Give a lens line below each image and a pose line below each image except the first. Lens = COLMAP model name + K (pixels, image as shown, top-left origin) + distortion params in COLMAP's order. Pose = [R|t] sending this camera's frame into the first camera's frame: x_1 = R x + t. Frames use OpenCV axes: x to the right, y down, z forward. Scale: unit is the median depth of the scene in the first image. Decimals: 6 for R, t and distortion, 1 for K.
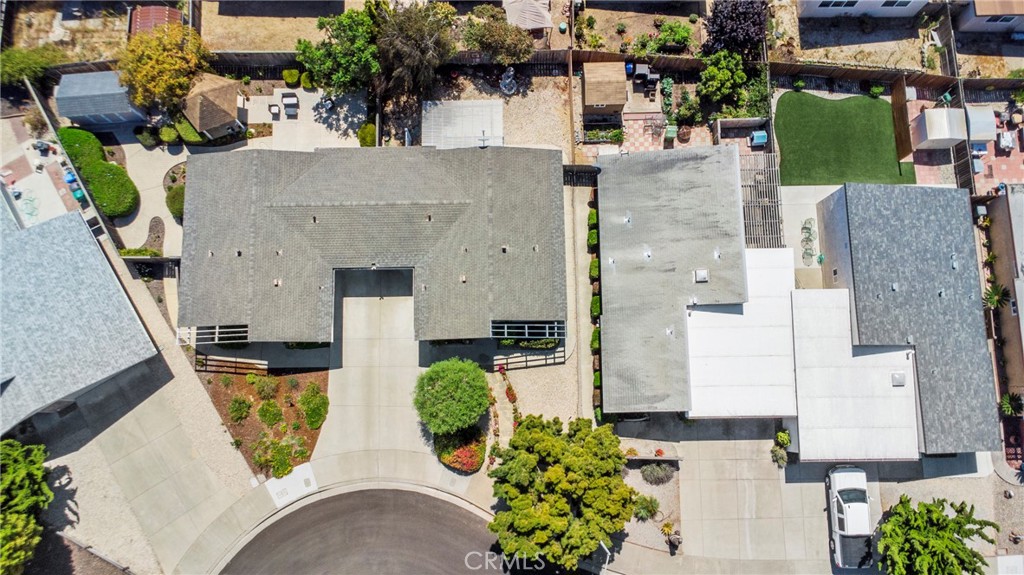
lens RADIAL K [[739.8, 0, 504.7], [0, 739.8, 286.7], [0, 0, 1]] dist [0.027926, -0.041054]
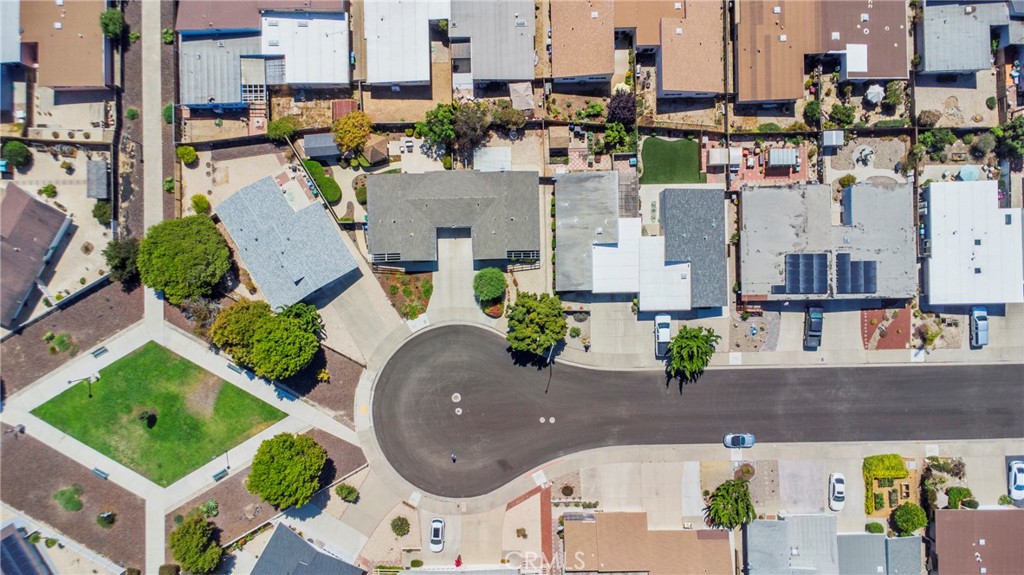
lens RADIAL K [[739.8, 0, 512.7], [0, 739.8, 288.4], [0, 0, 1]] dist [0.027926, -0.041054]
pose [[0.999967, -0.004224, 0.006901, -0.014410], [0.003007, 0.985846, 0.167627, -0.210381], [-0.007511, -0.167601, 0.985826, -1.192936]]
